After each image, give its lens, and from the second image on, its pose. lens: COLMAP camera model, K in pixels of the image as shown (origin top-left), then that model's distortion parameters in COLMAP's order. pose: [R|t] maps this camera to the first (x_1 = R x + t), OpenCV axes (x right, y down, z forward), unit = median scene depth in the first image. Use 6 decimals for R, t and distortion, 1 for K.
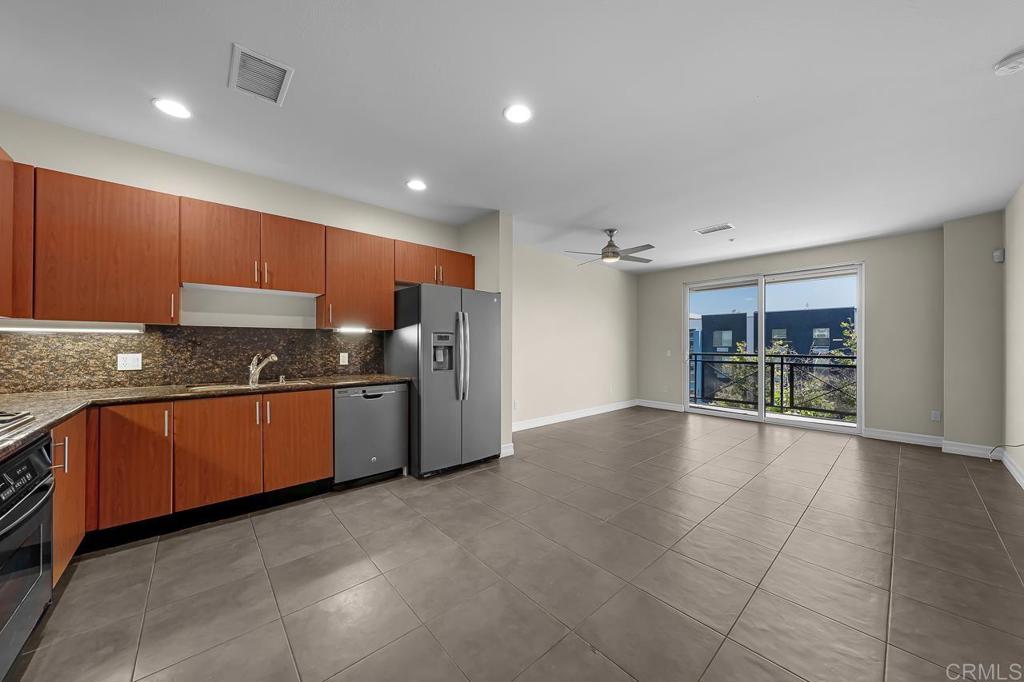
lens RADIAL K [[355.6, 0, 521.5], [0, 355.6, 342.1], [0, 0, 1]] dist [-0.000919, 0.000960]
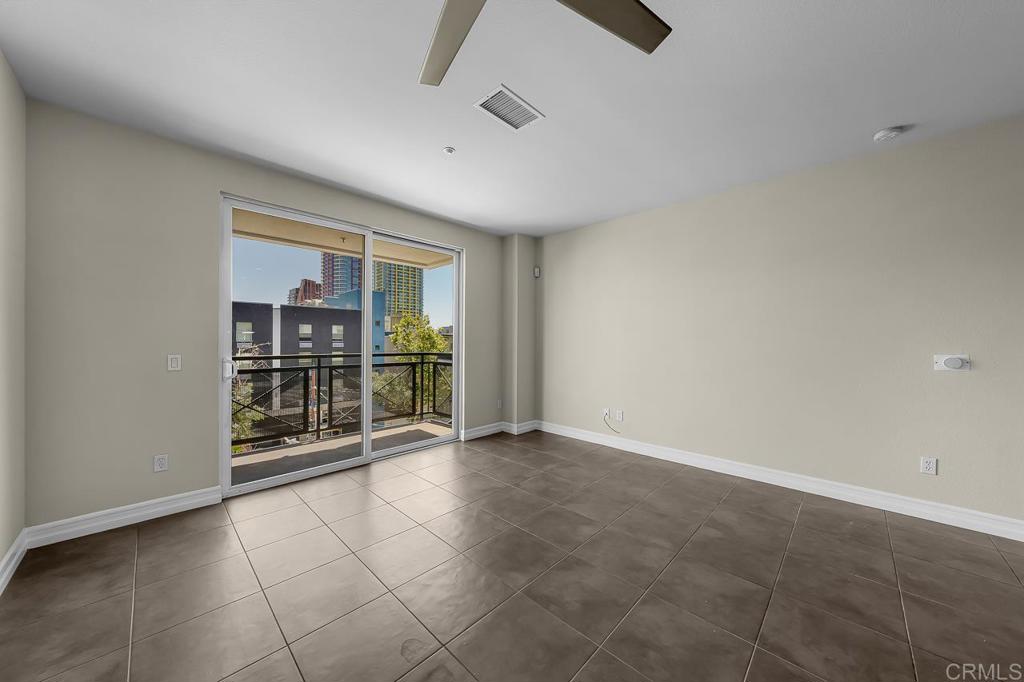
lens RADIAL K [[355.6, 0, 505.9], [0, 355.6, 340.8], [0, 0, 1]] dist [-0.000919, 0.000960]
pose [[-0.045001, -0.001522, 0.998986, 0.035246], [-0.011801, 0.999930, 0.000992, 0.005469], [-0.998917, -0.011744, -0.045016, 0.855453]]
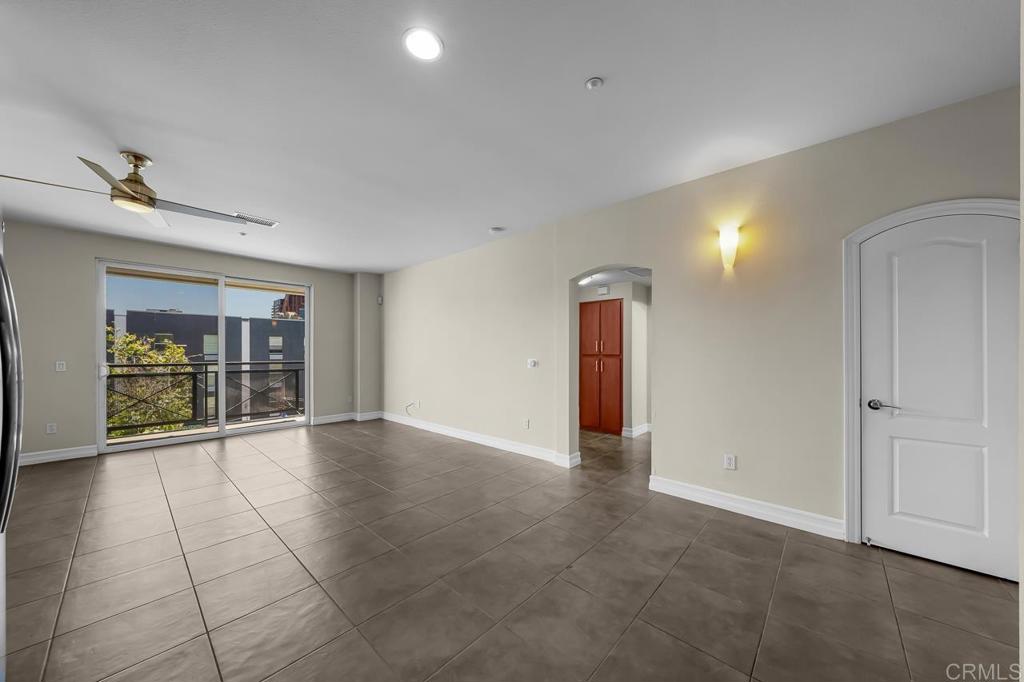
lens RADIAL K [[355.6, 0, 513.5], [0, 355.6, 352.5], [0, 0, 1]] dist [-0.000919, 0.000960]
pose [[-0.087994, -0.003226, 0.996116, -0.323525], [-0.006402, 0.999976, 0.002673, 0.001709], [-0.996100, -0.006142, -0.088012, 0.368950]]
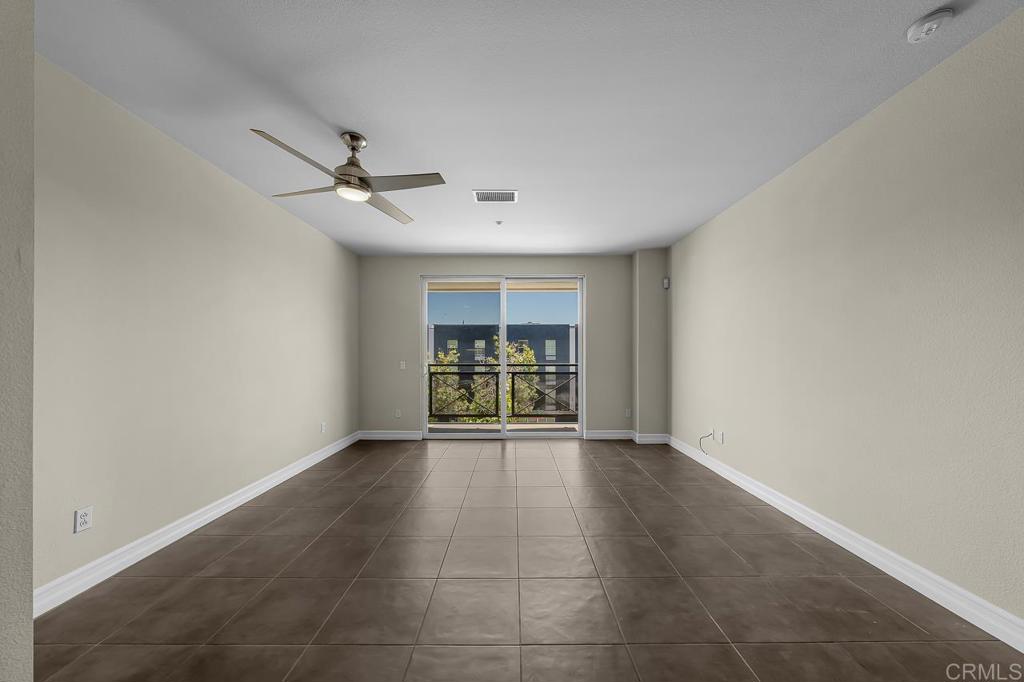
lens RADIAL K [[355.6, 0, 511.1], [0, 355.6, 350.1], [0, 0, 1]] dist [-0.000919, 0.000960]
pose [[0.679356, 0.005520, 0.733788, 0.020481], [-0.002928, 0.999984, -0.004812, 0.003626], [-0.733803, 0.001121, 0.679361, 0.397154]]
